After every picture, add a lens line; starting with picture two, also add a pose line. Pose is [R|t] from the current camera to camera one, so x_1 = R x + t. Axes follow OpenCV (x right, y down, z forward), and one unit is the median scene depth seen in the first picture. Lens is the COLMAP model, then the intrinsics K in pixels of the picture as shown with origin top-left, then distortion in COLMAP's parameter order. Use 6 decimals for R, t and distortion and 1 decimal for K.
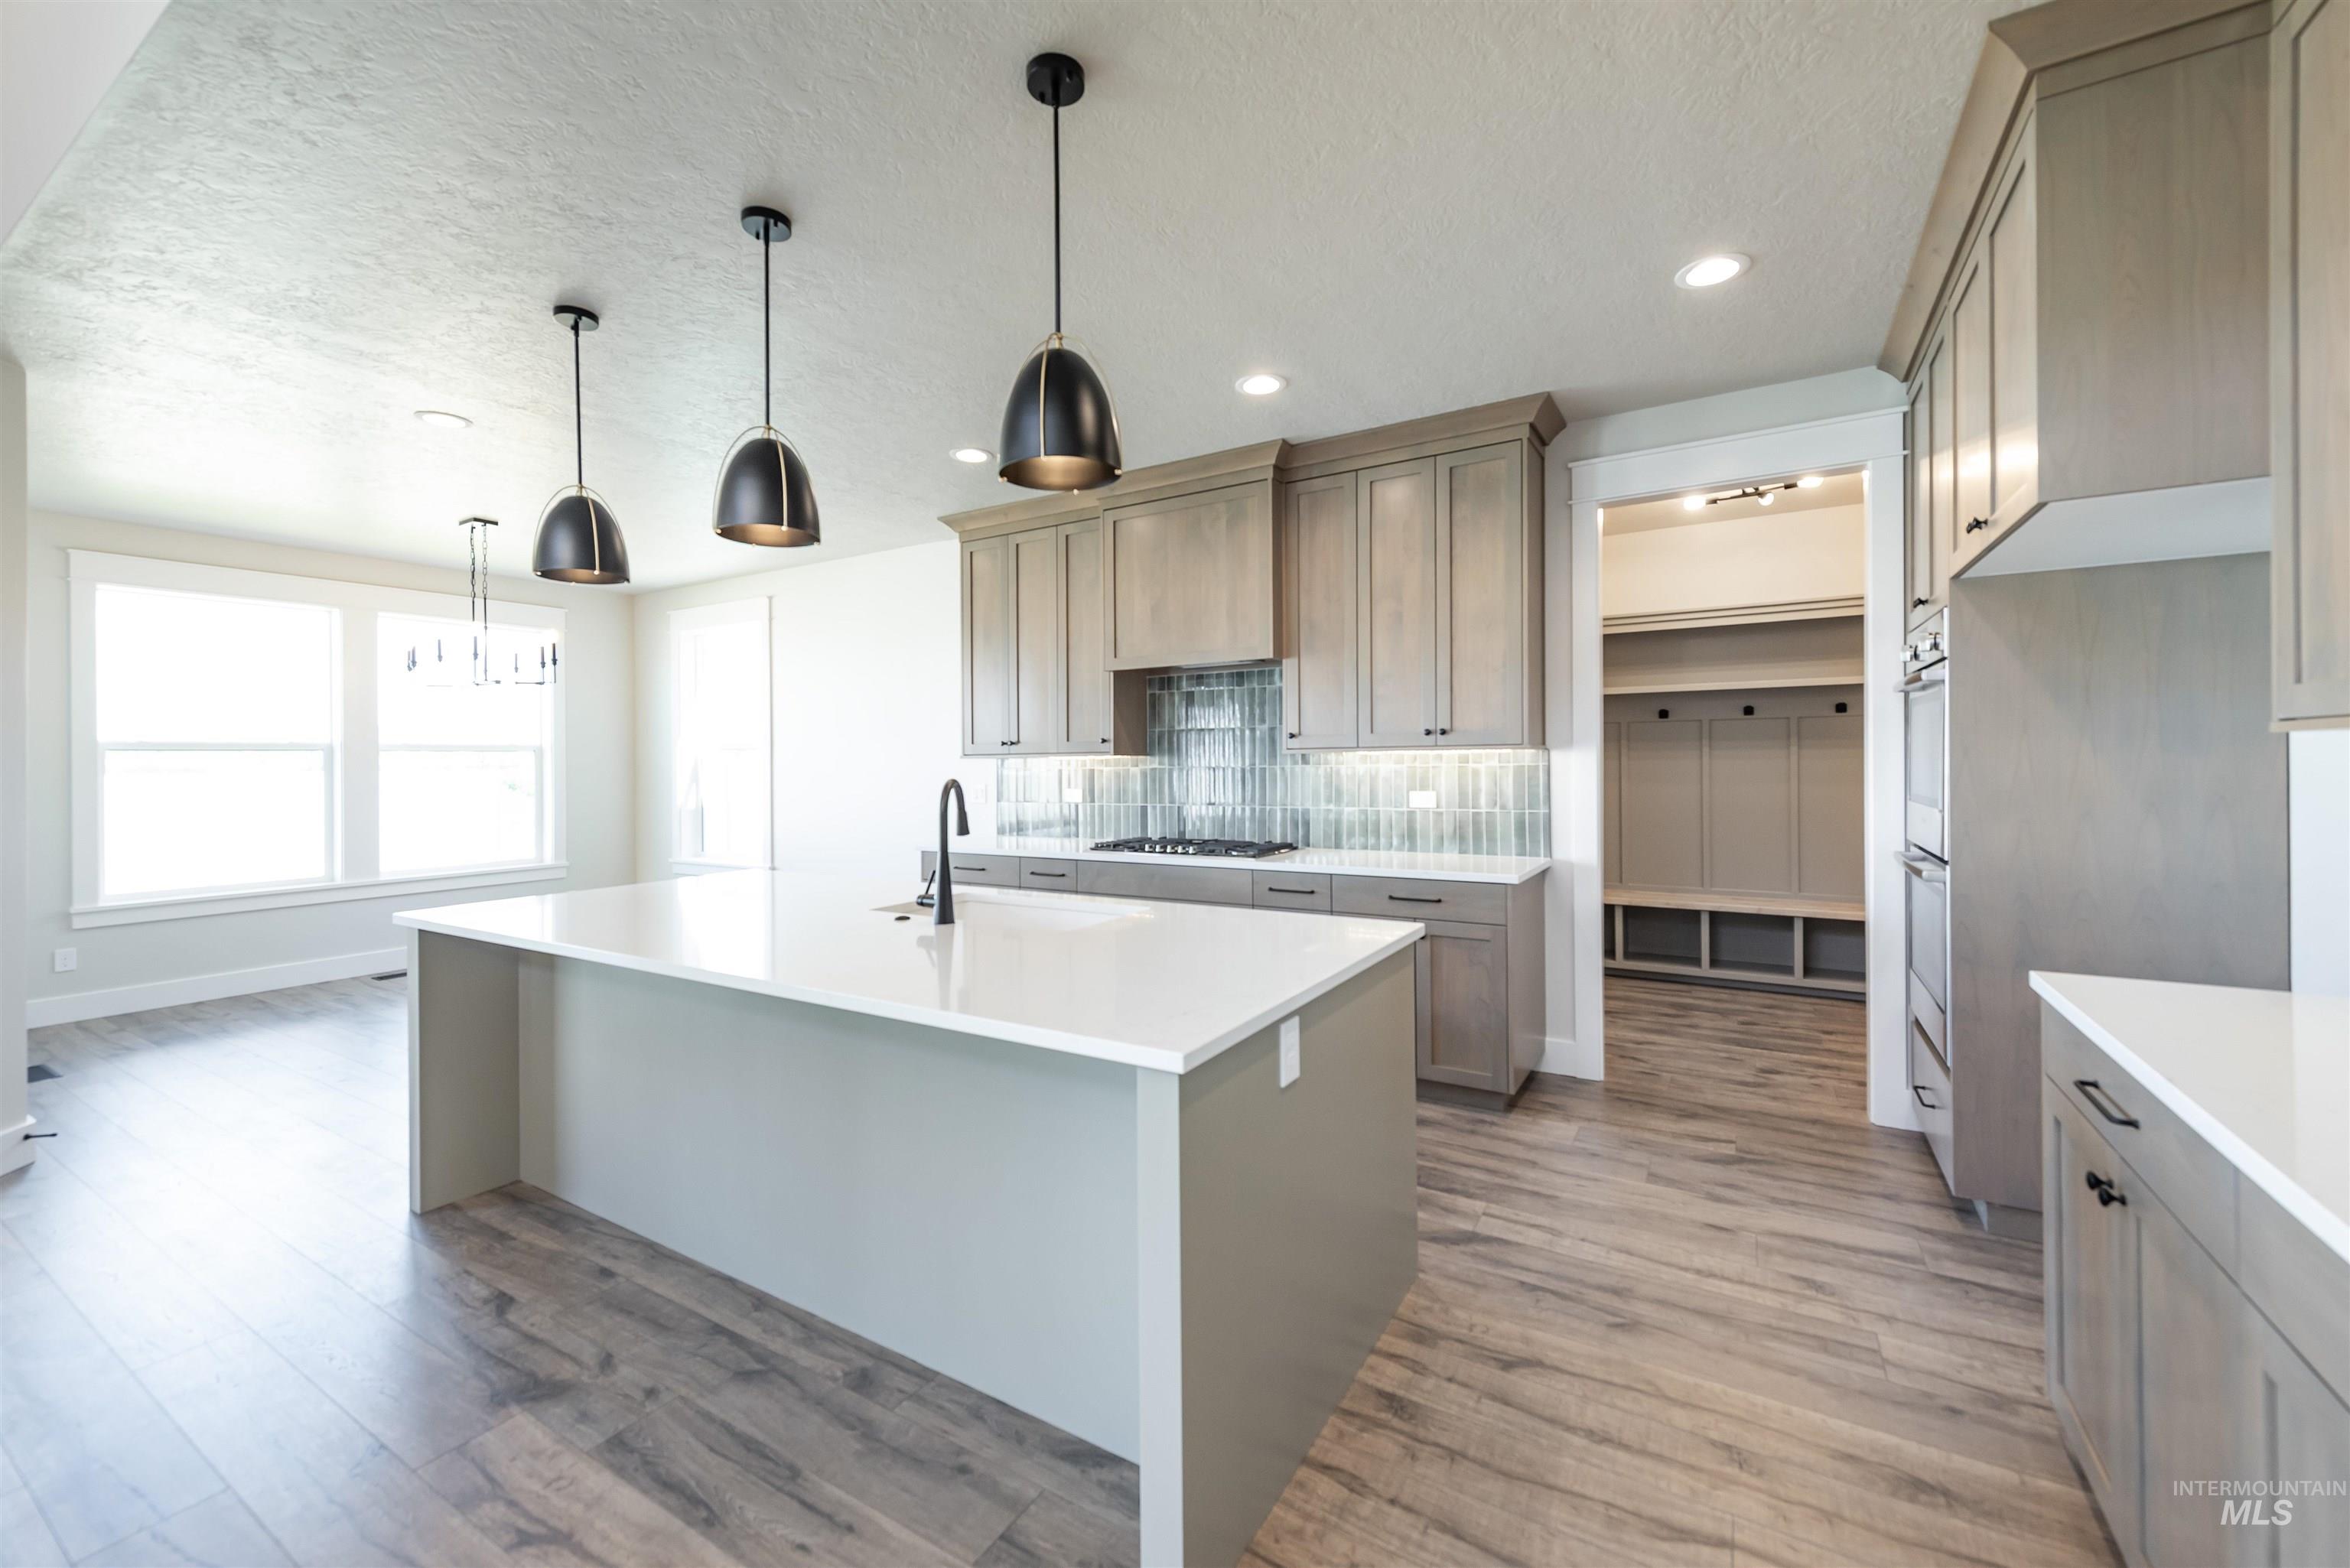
lens RADIAL K [[923.6, 0, 1210.5], [0, 923.6, 764.4], [0, 0, 1]] dist [0.015540, -0.009660]
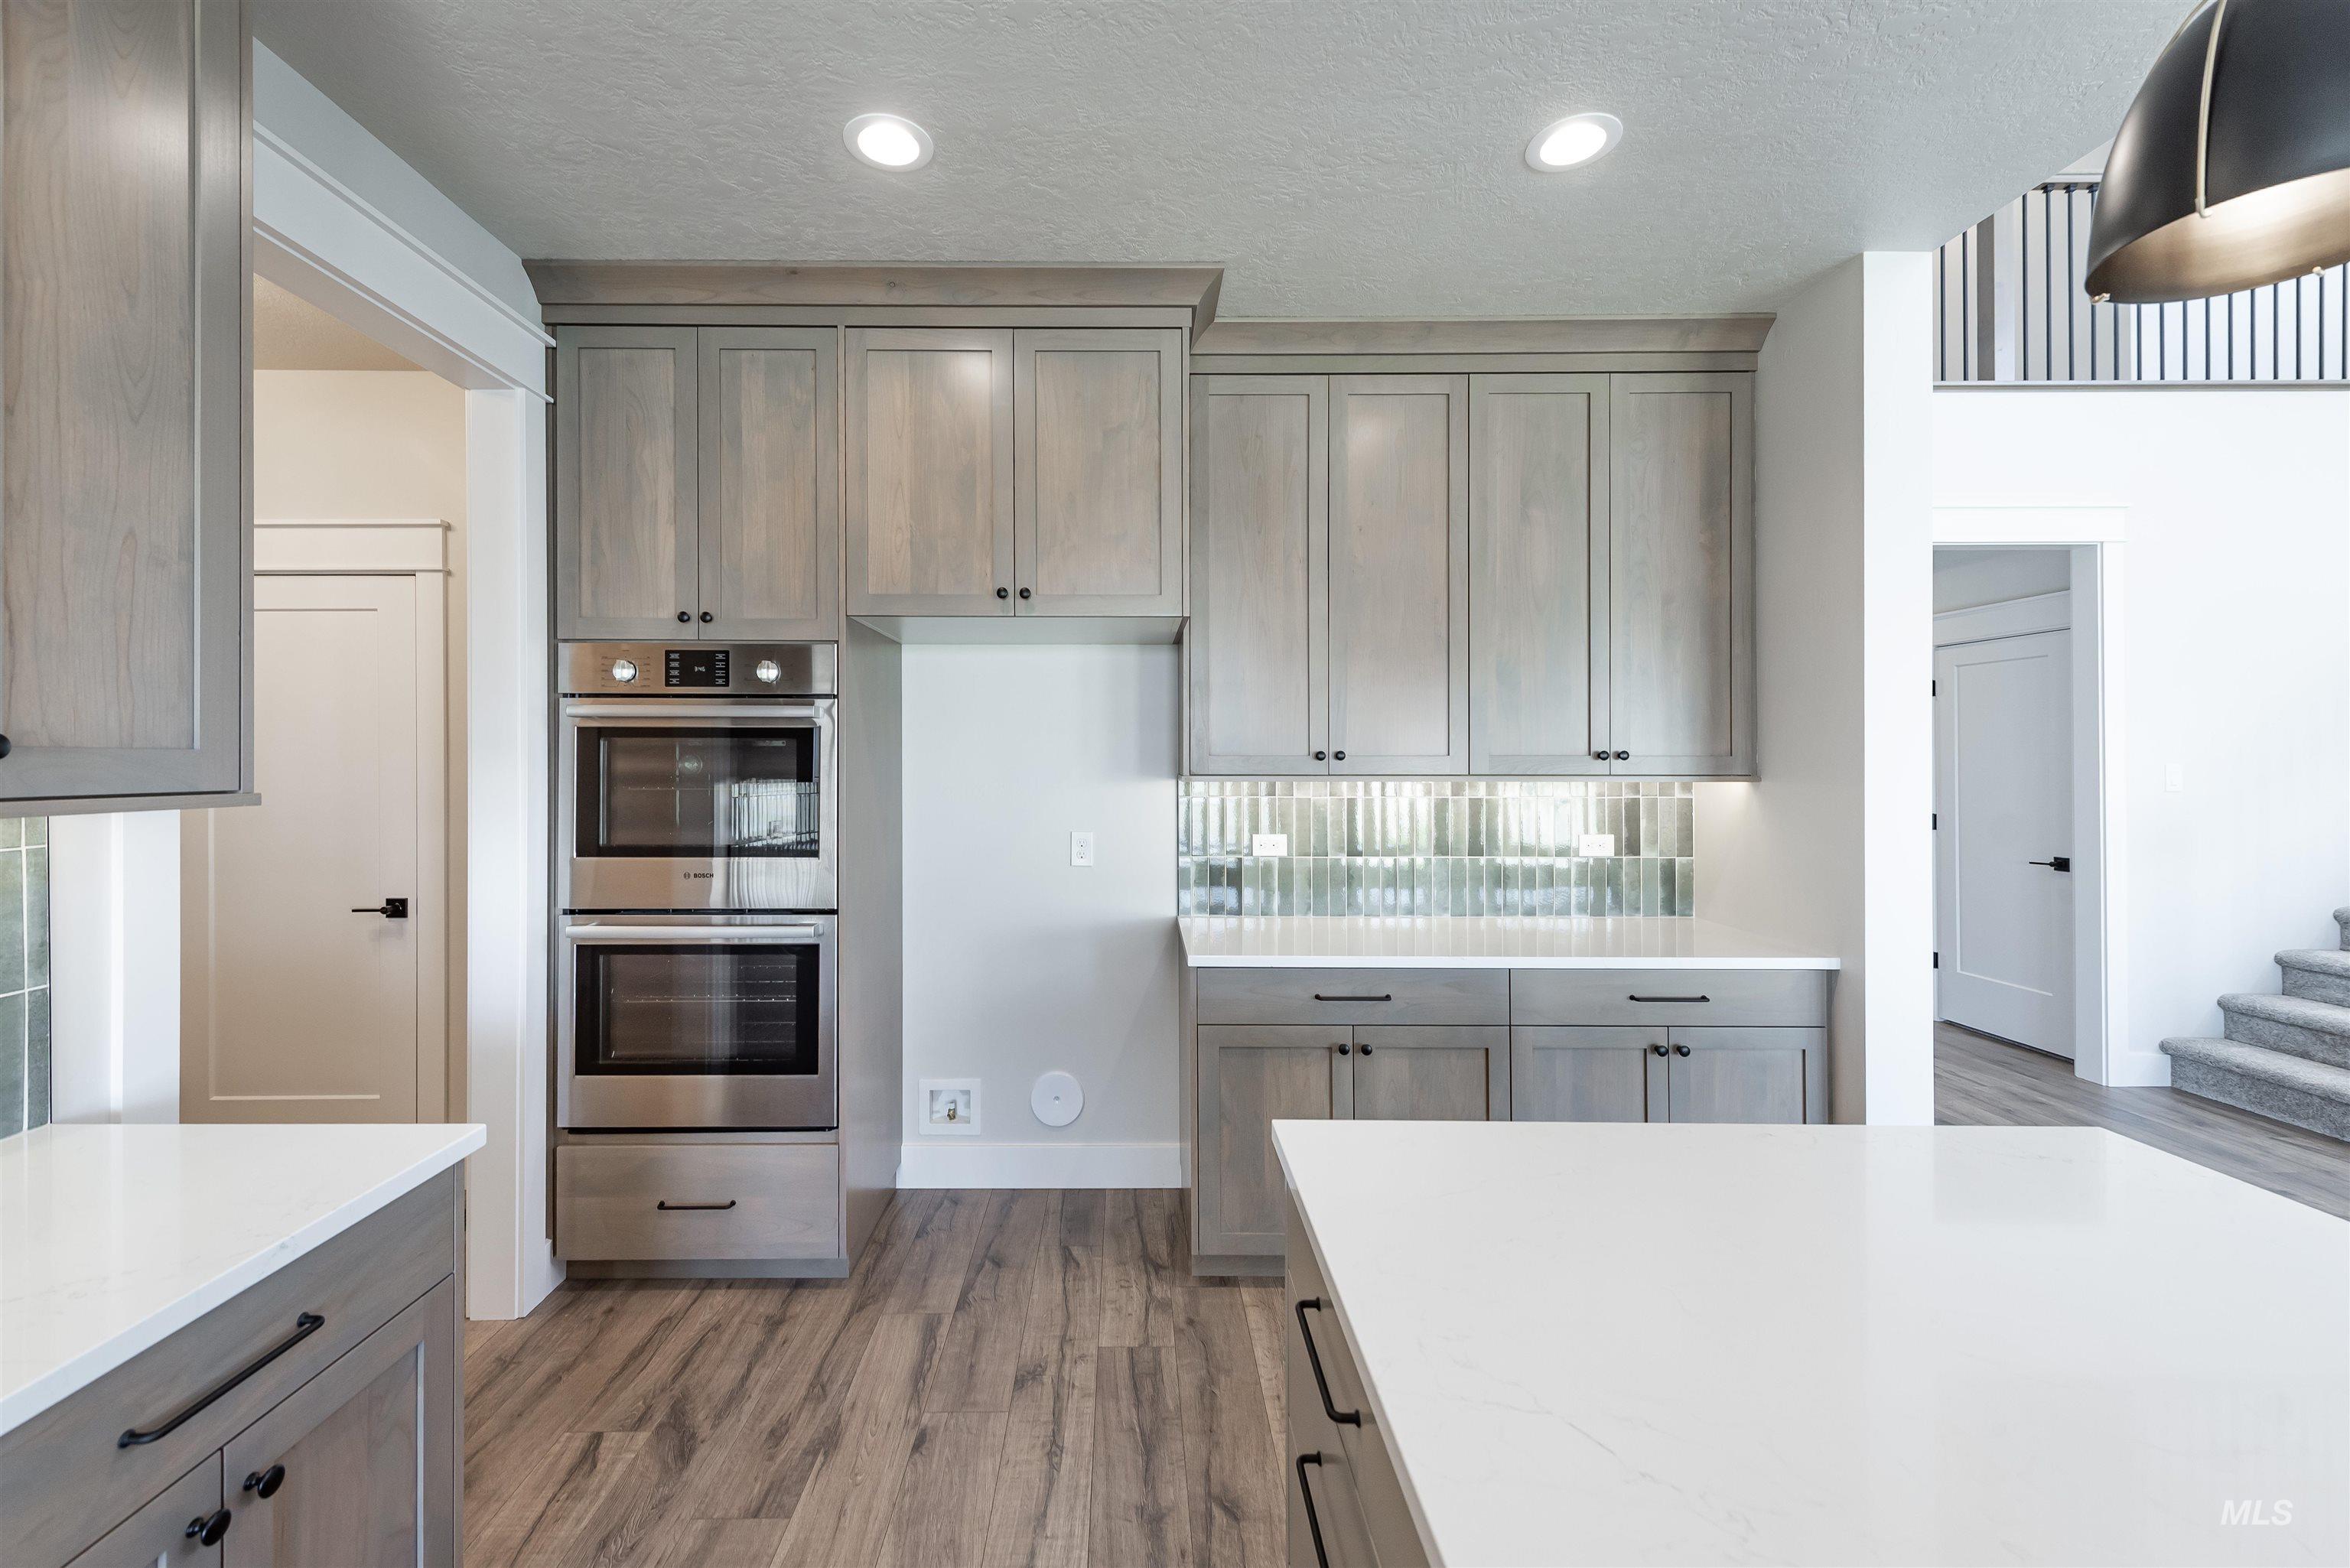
lens RADIAL K [[945.5, 0, 1139.1], [0, 945.5, 753.7], [0, 0, 1]] dist [0.017814, -0.010033]
pose [[-0.499216, 0.018872, 0.866272, -0.138145], [0.009424, 0.999822, -0.016350, -0.024679], [-0.866426, 0.000002, -0.499305, 0.803864]]
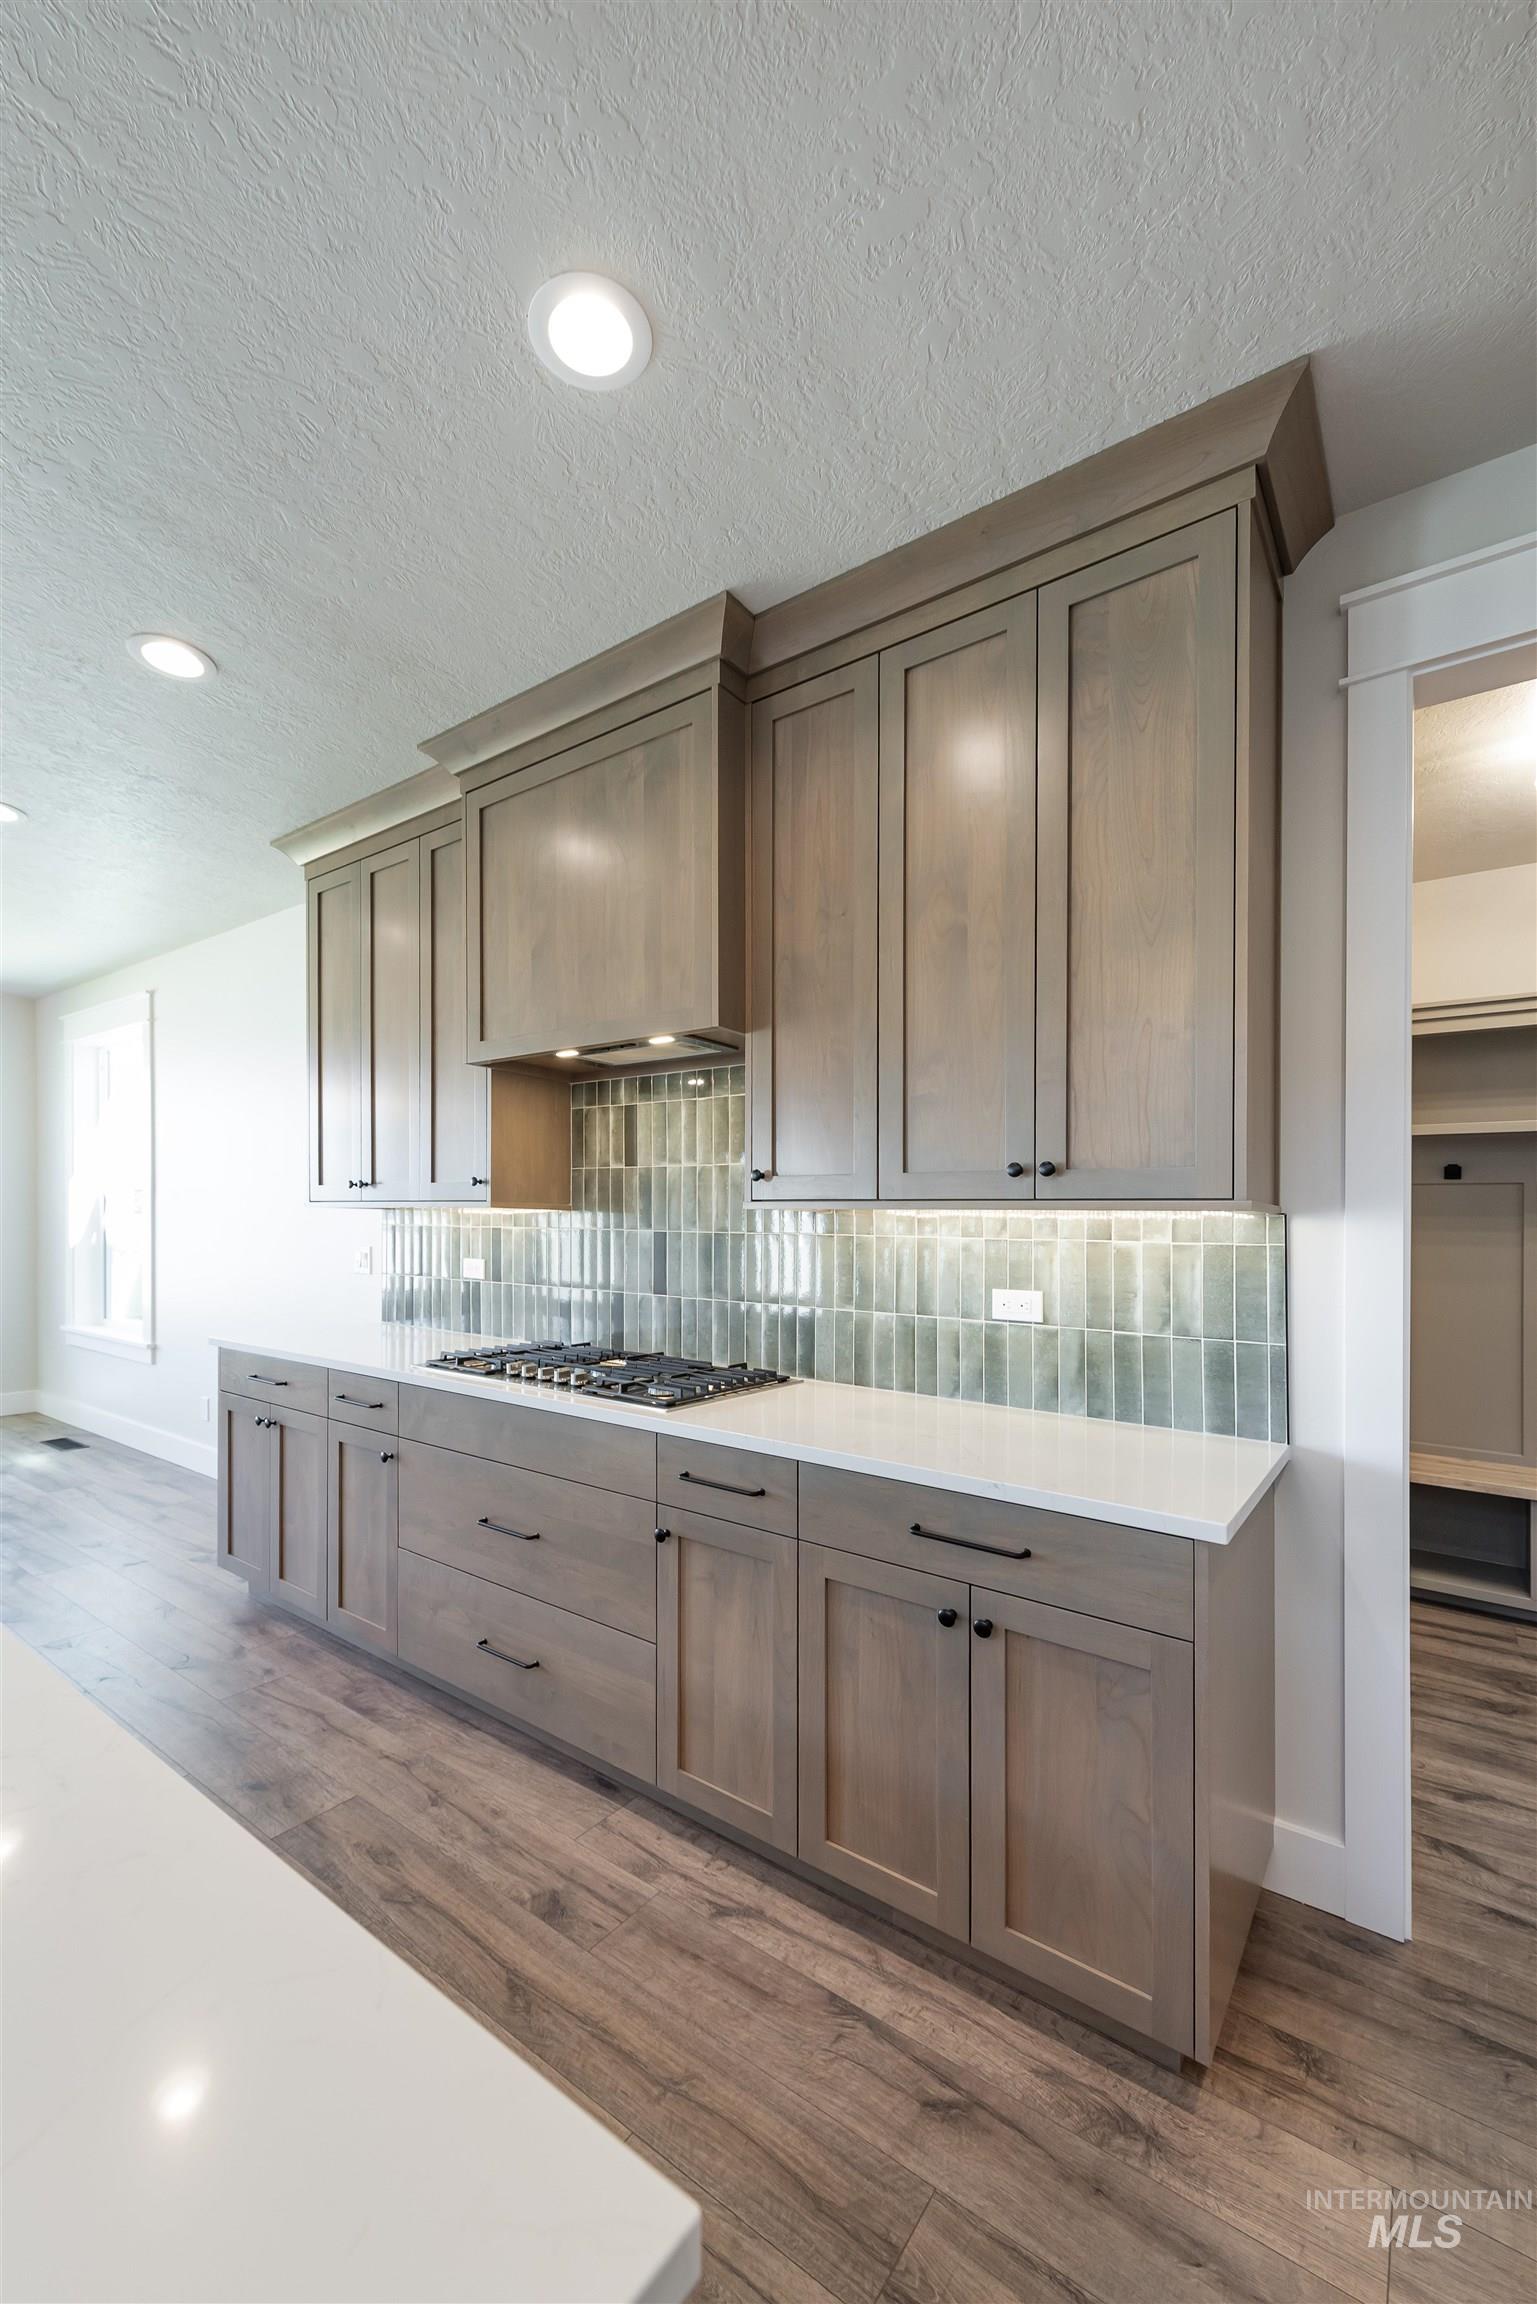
lens RADIAL K [[964.5, 0, 683.6], [0, 964.5, 1182.1], [0, 0, 1]] dist [0.001495, -0.000020]
pose [[0.986576, 0.021626, -0.161863, 0.135627], [-0.029159, 0.998592, -0.044313, -0.001674], [0.160677, 0.048438, 0.985818, 0.446998]]
